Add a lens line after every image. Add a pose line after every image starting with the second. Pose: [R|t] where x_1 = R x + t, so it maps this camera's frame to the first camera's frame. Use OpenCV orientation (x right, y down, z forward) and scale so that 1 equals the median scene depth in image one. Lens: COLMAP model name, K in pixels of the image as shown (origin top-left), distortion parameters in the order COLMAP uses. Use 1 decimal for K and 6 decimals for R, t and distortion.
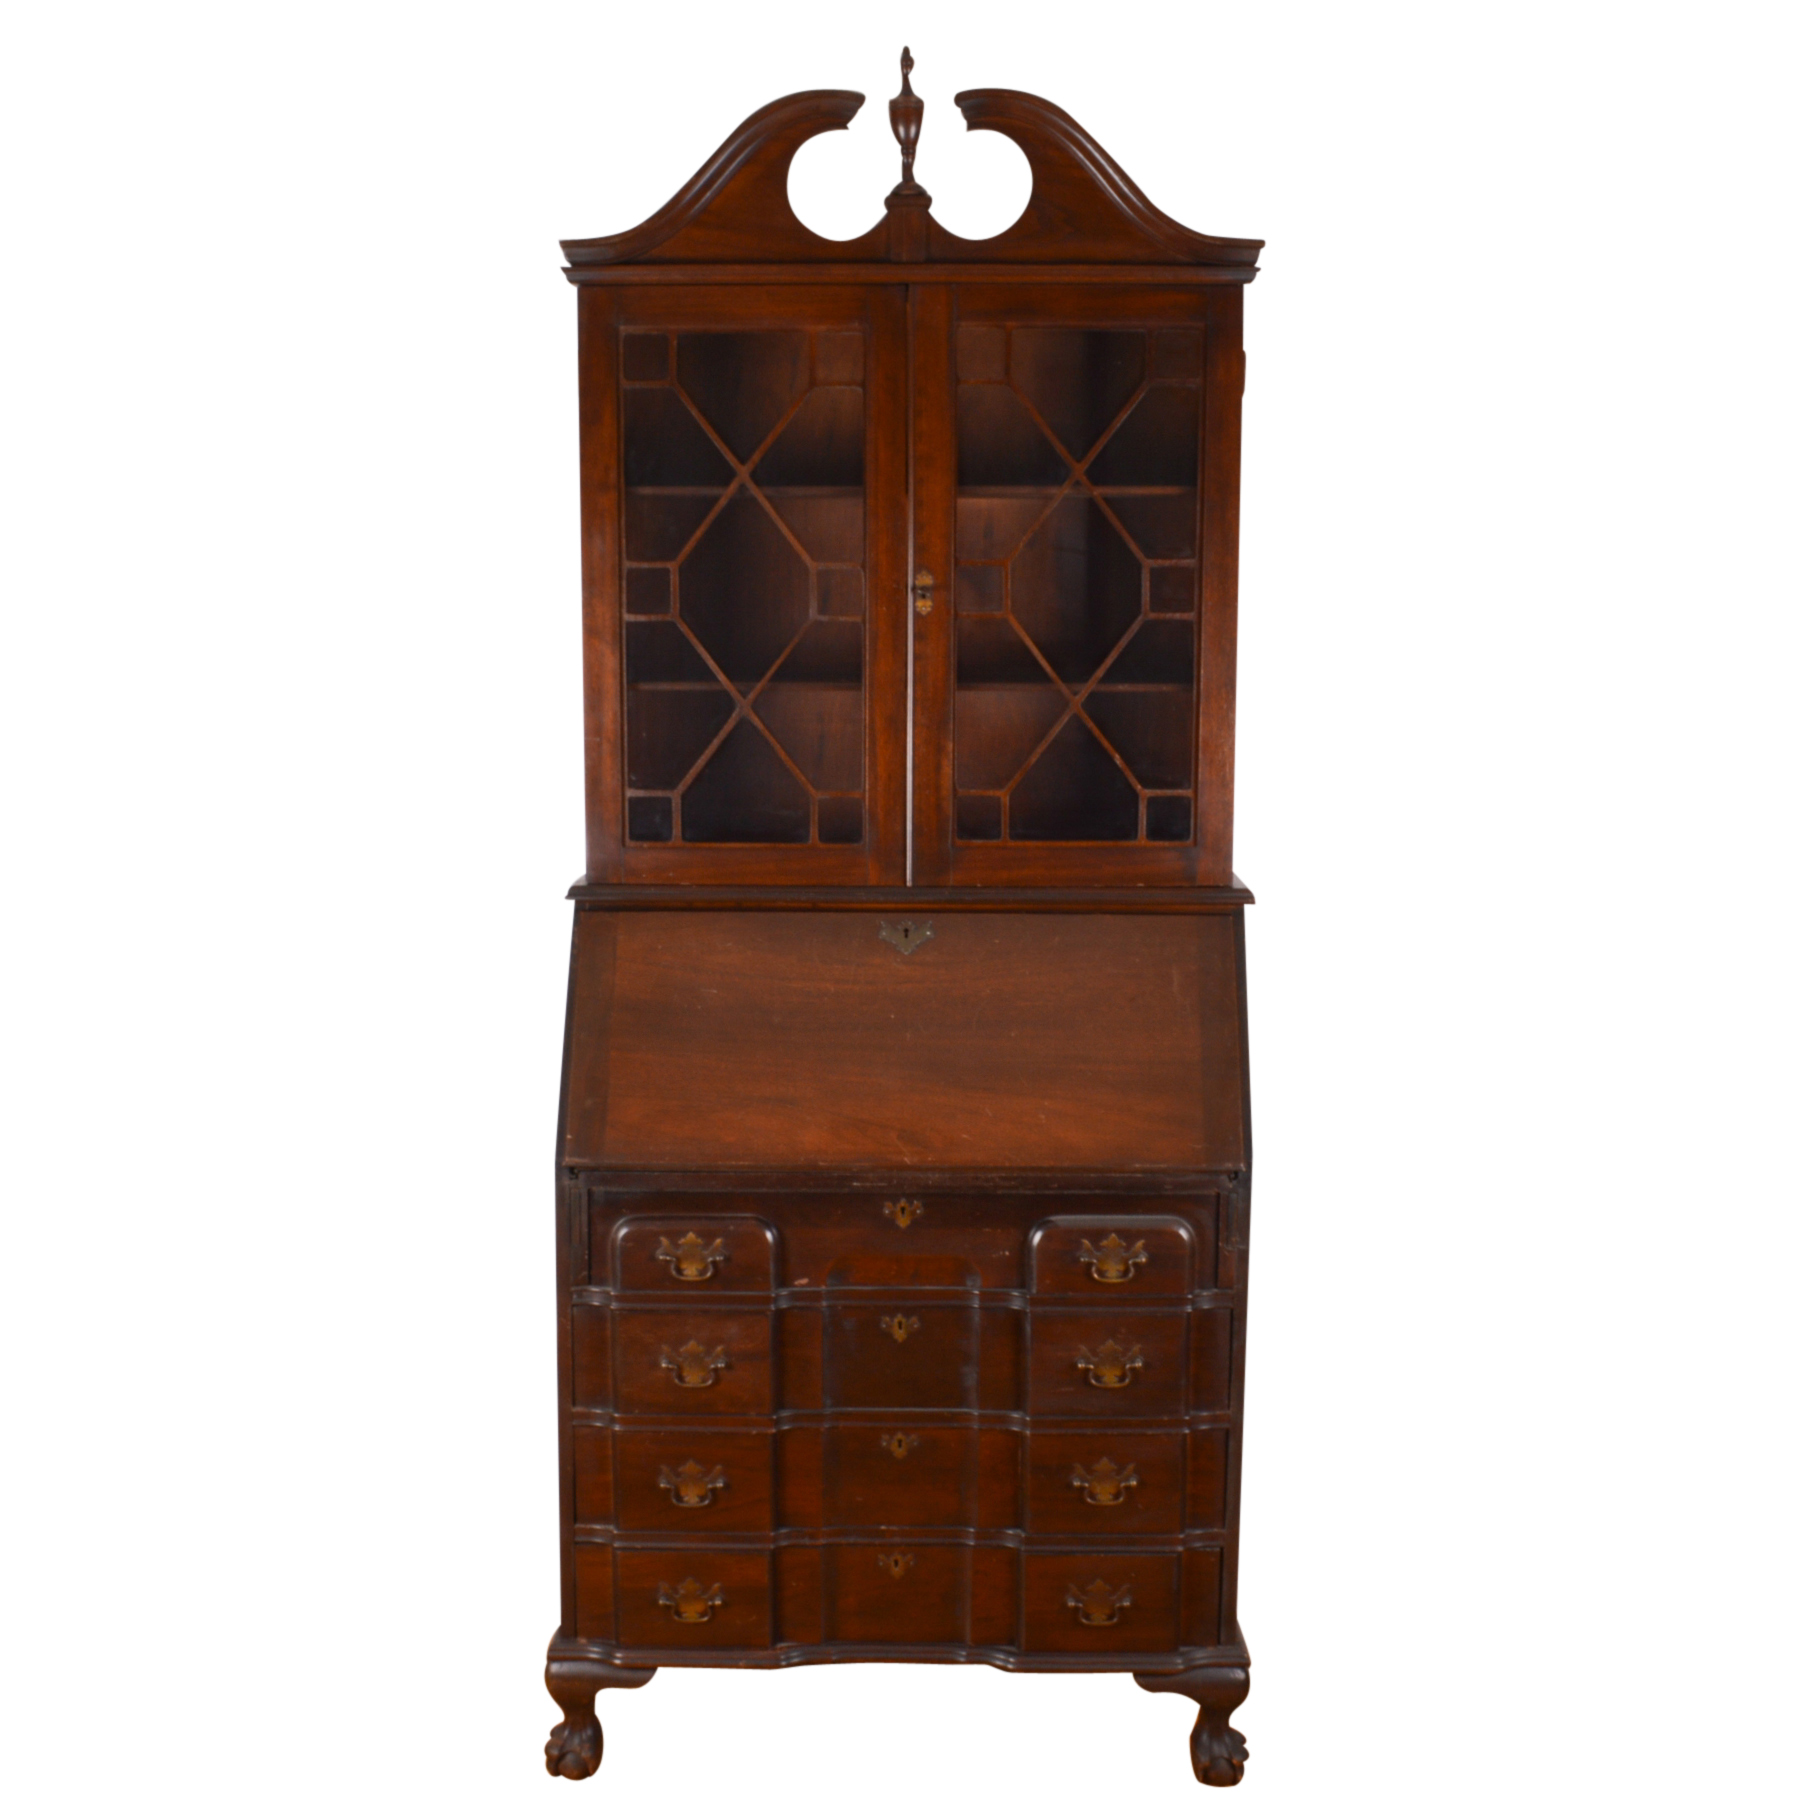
lens RADIAL K [[2195.4, 0, 907.9], [0, 2195.4, 949.3], [0, 0, 1]] dist [-0.088970, 0.008357]
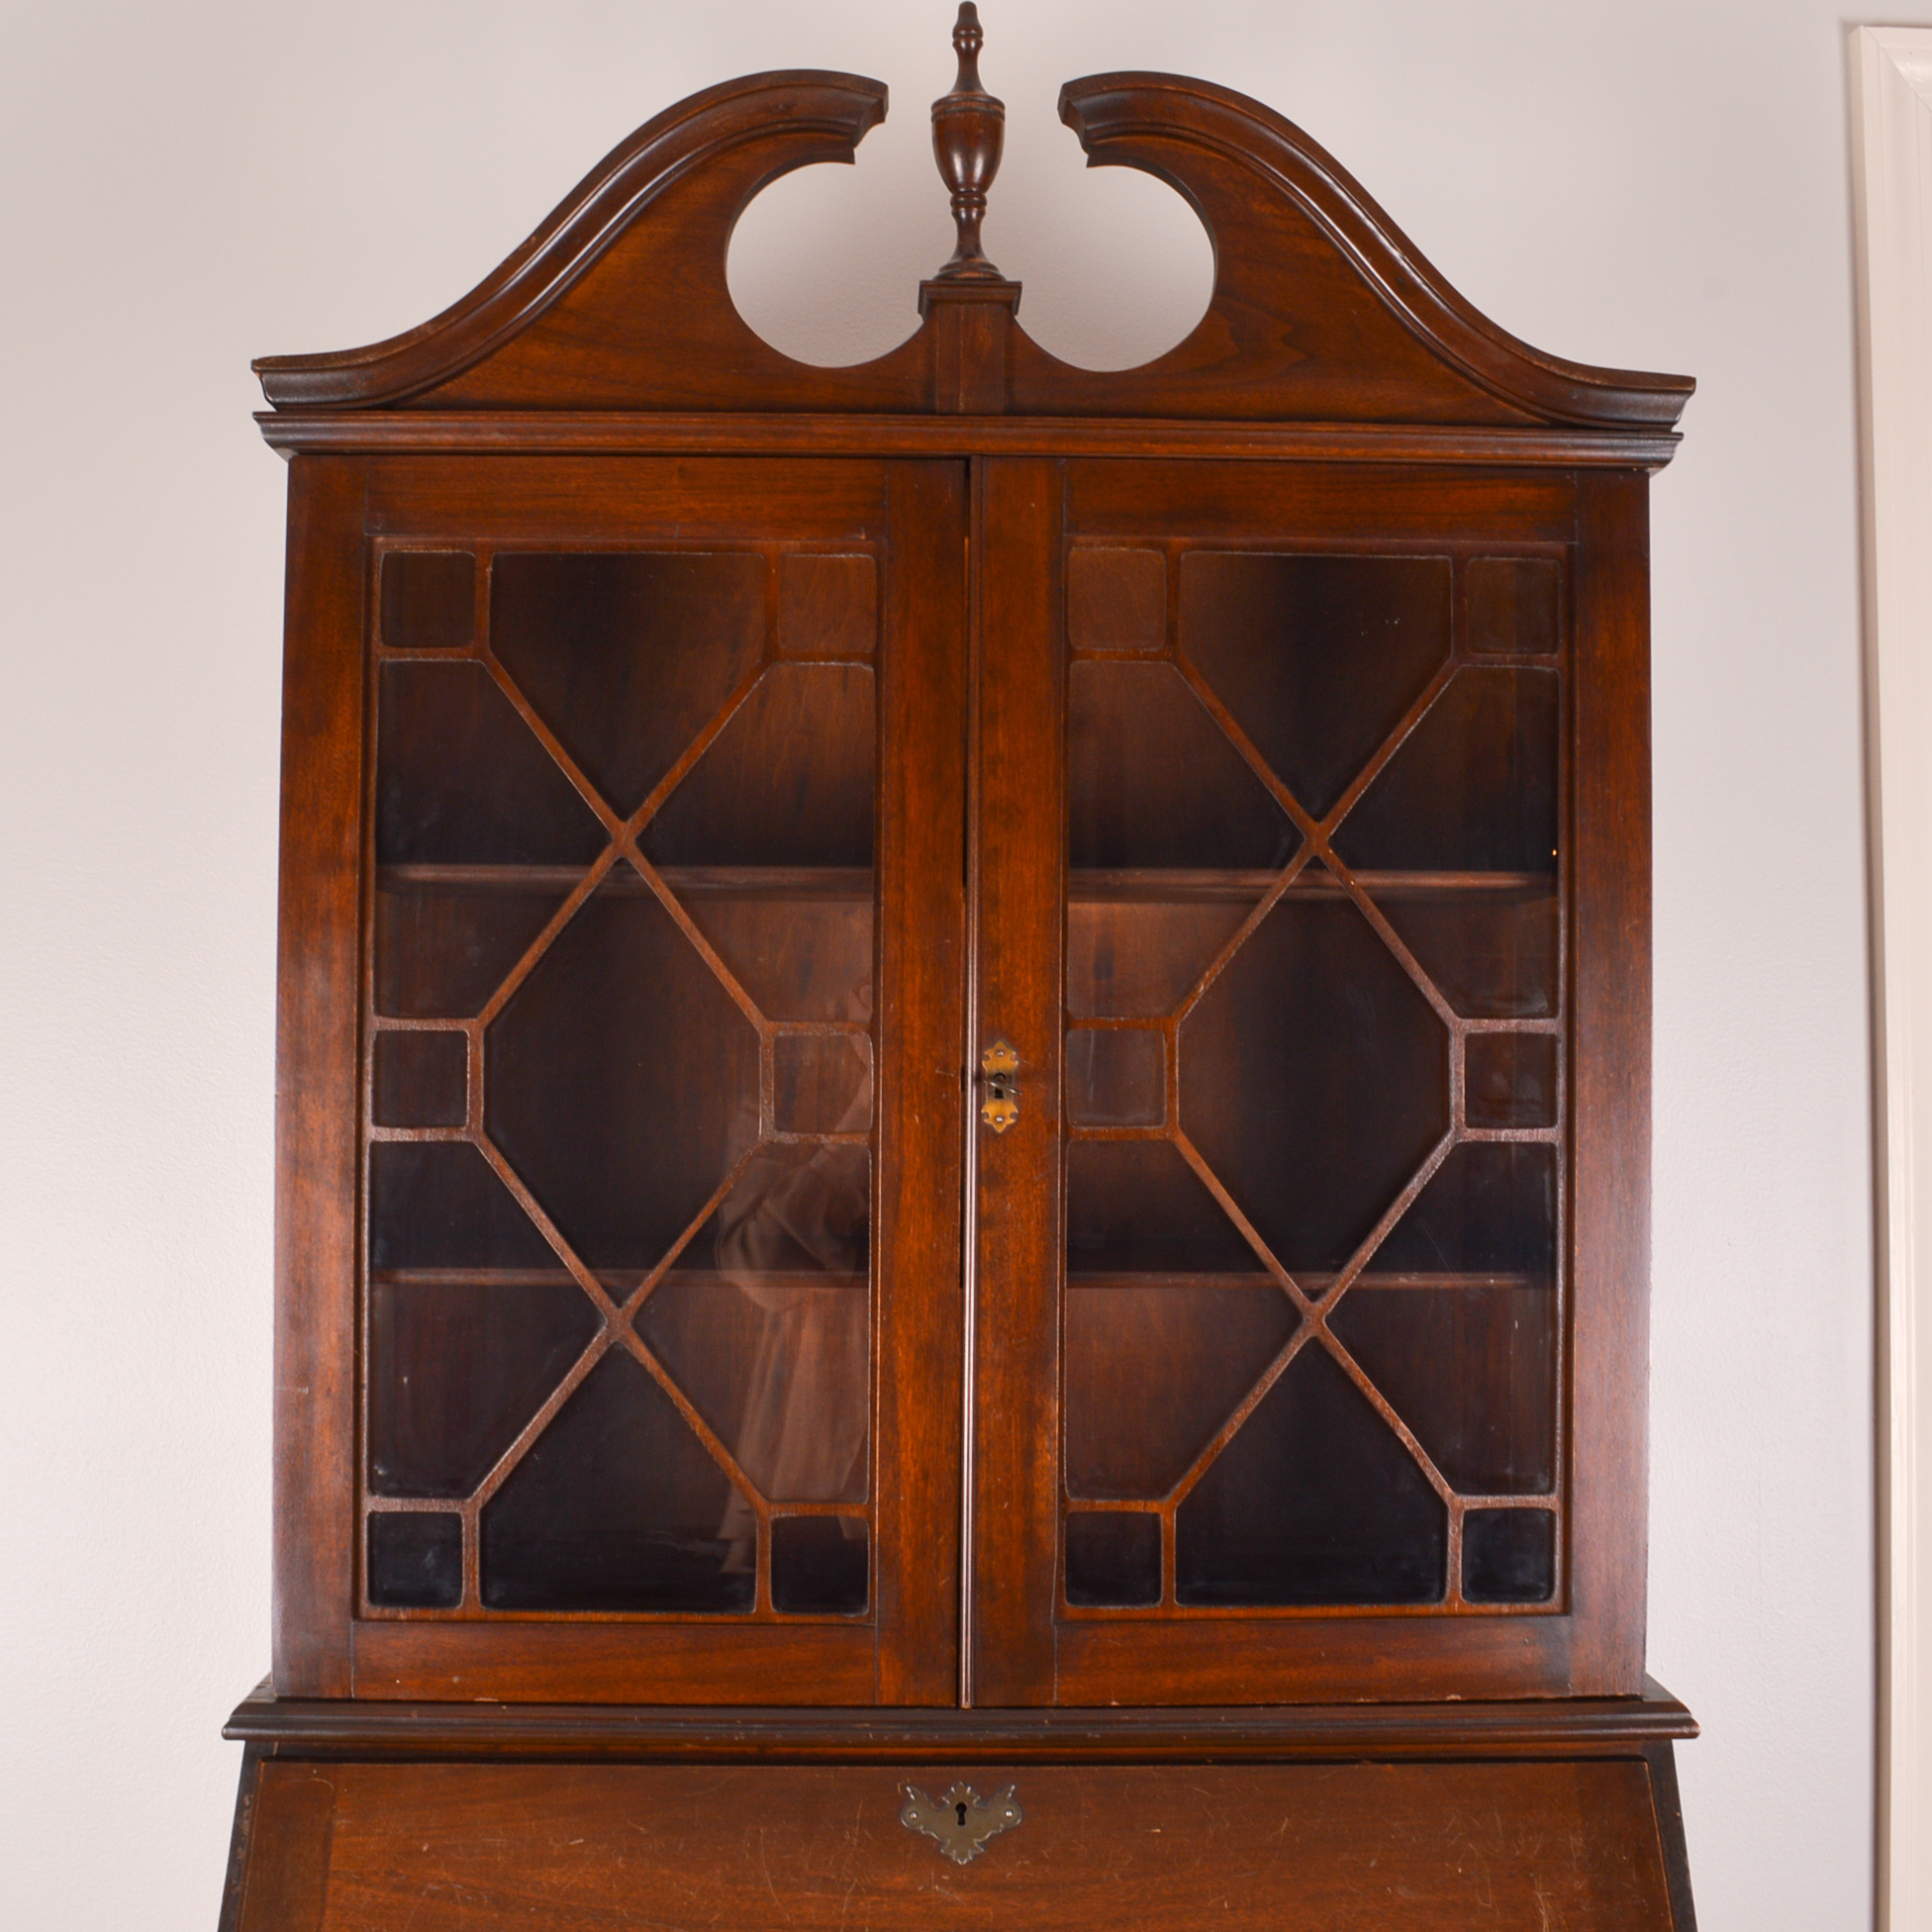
lens RADIAL K [[2334.3, 0, 965.3], [0, 2334.3, 1009.4], [0, 0, 1]] dist [-0.088970, 0.008357]
pose [[0.999074, 0.005151, 0.042704, -0.022004], [0.002884, 0.982549, -0.185979, -0.085238], [-0.042917, 0.185930, 0.981625, 0.501083]]
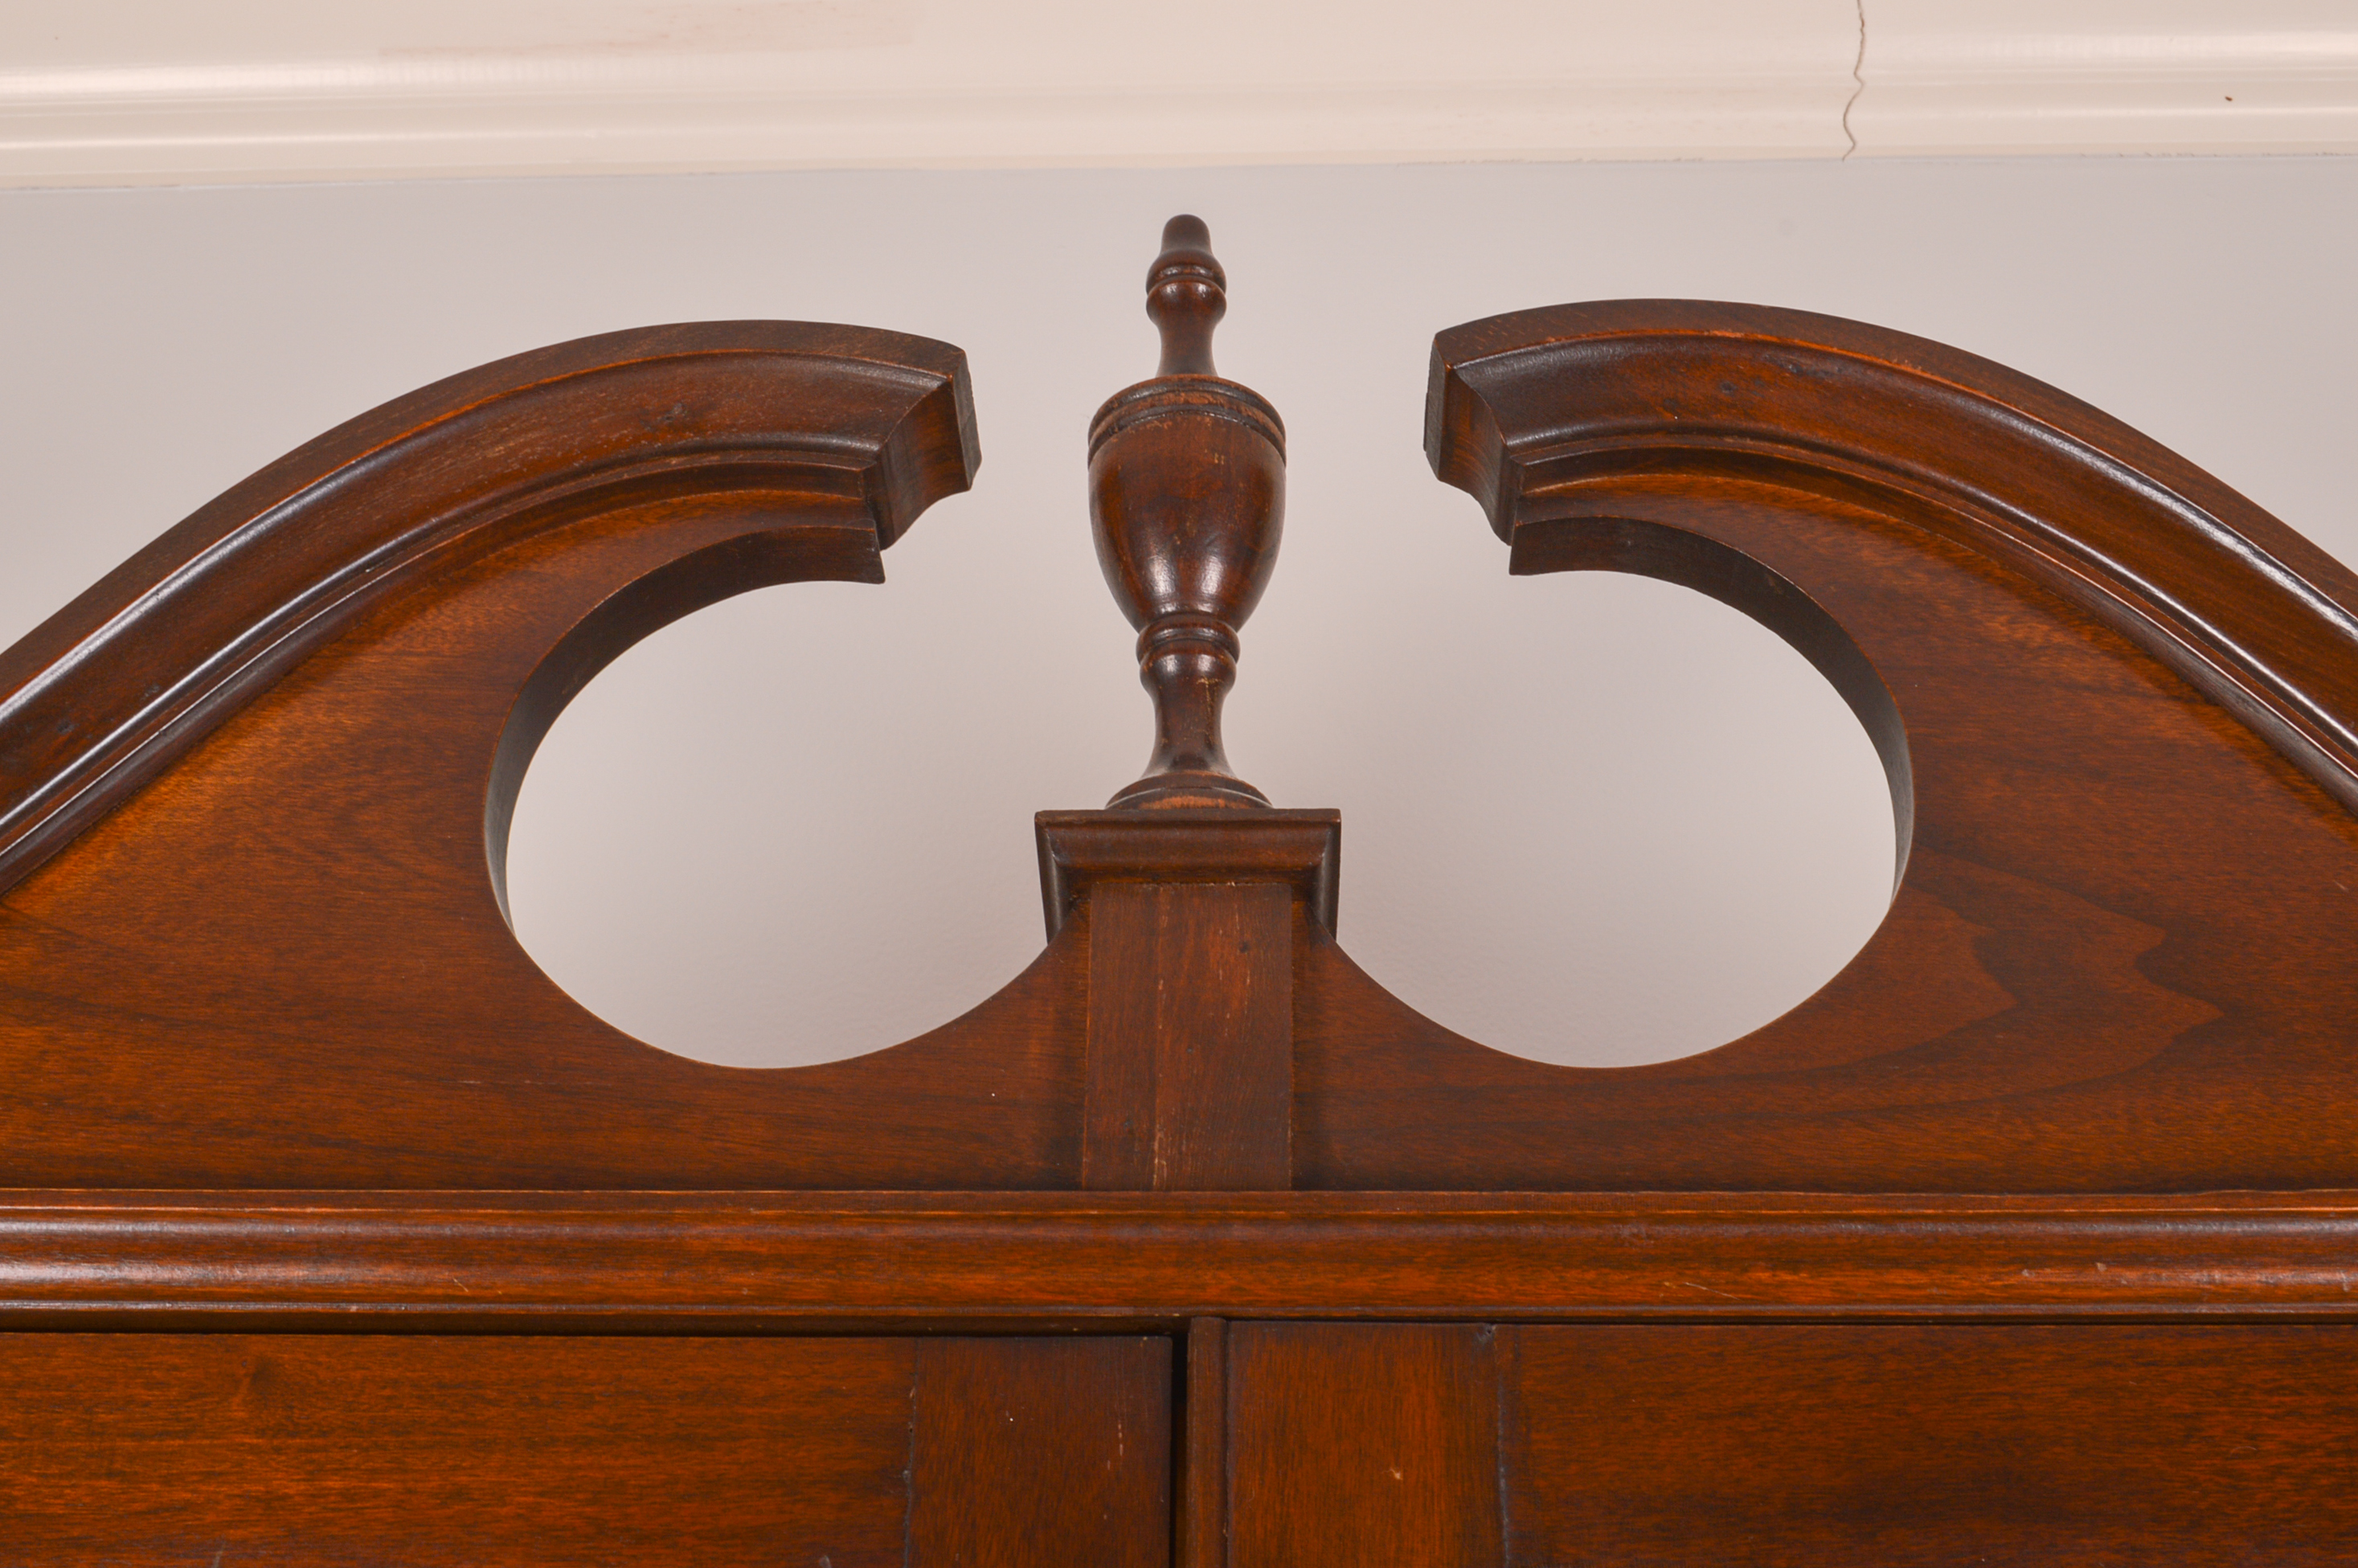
lens RADIAL K [[2762.9, 0, 1179.0], [0, 2762.9, 784.0], [0, 0, 1]] dist [-0.032298, -0.036831]
pose [[0.999909, 0.002677, -0.013214, 0.002024], [-0.010890, 0.738176, -0.674521, -0.200303], [0.007949, 0.674603, 0.738138, 0.816656]]
